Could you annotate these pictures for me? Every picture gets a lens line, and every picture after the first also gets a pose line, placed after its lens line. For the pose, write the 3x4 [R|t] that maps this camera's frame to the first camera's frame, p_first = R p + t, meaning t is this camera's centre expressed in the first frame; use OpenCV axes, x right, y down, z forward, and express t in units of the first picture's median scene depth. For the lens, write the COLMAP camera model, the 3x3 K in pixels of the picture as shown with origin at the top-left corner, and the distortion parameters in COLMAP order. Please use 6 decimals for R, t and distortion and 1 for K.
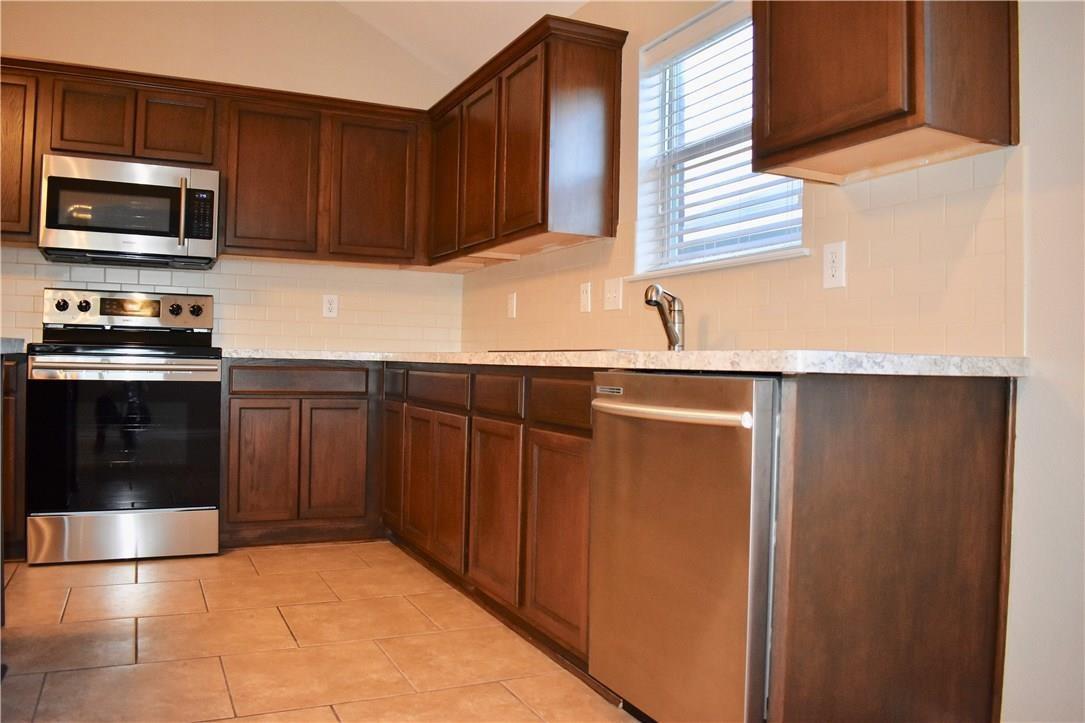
lens RADIAL K [[842.9, 0, 542.5], [0, 842.9, 361.5], [0, 0, 1]] dist [-0.088806, -0.001075]
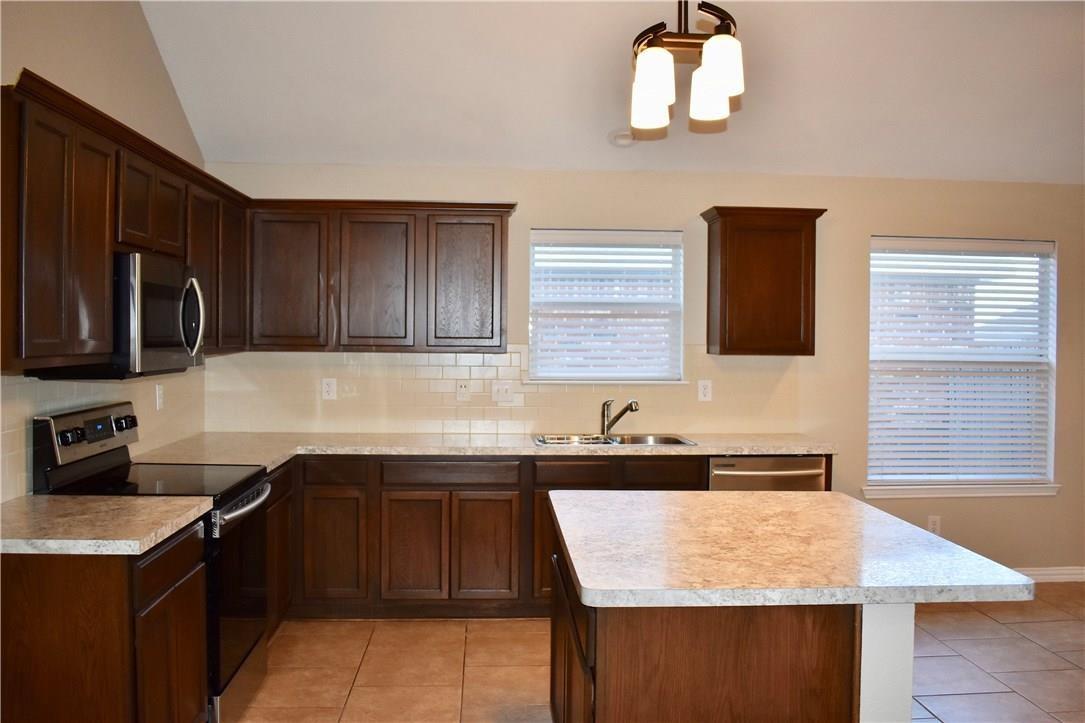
lens RADIAL K [[948.9, 0, 542.5], [0, 948.9, 361.5], [0, 0, 1]] dist [-0.085055, 0.003716]
pose [[0.381124, -0.044035, 0.923475, -1.503705], [-0.000309, 0.998859, 0.047758, -0.224472], [-0.924524, -0.018487, 0.380675, 0.339288]]
